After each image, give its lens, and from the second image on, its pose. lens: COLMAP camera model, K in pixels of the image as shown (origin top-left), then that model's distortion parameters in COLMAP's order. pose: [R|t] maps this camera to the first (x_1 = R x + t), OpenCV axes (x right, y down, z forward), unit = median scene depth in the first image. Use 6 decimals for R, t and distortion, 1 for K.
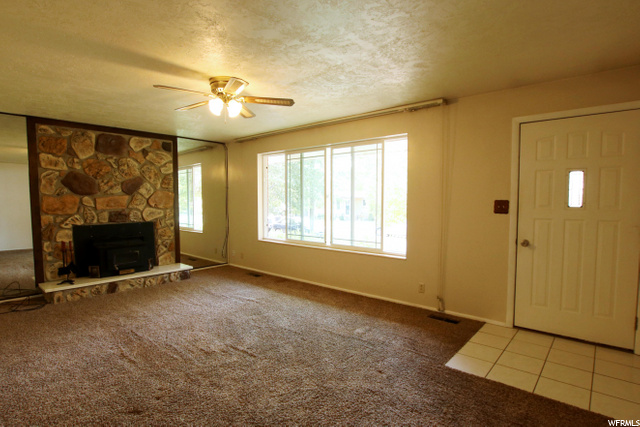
lens RADIAL K [[317.9, 0, 320.0], [0, 317.9, 213.5], [0, 0, 1]] dist [-0.015378, -0.000881]
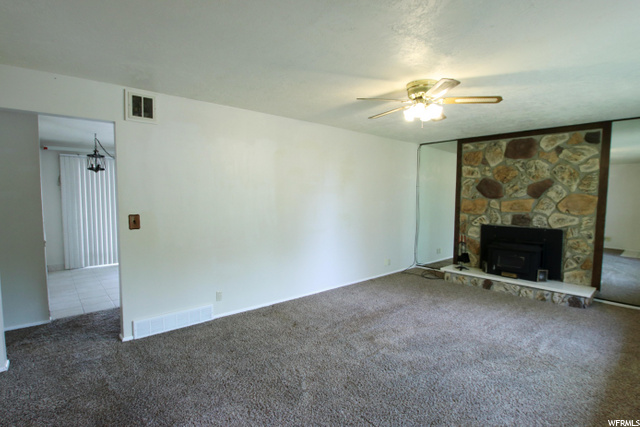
lens RADIAL K [[317.9, 0, 320.0], [0, 317.9, 213.5], [0, 0, 1]] dist [-0.015378, -0.000881]
pose [[-0.082967, 0.061189, -0.994672, 0.420118], [-0.051418, 0.996521, 0.065592, -0.045369], [0.995225, 0.056586, -0.079532, 0.459289]]
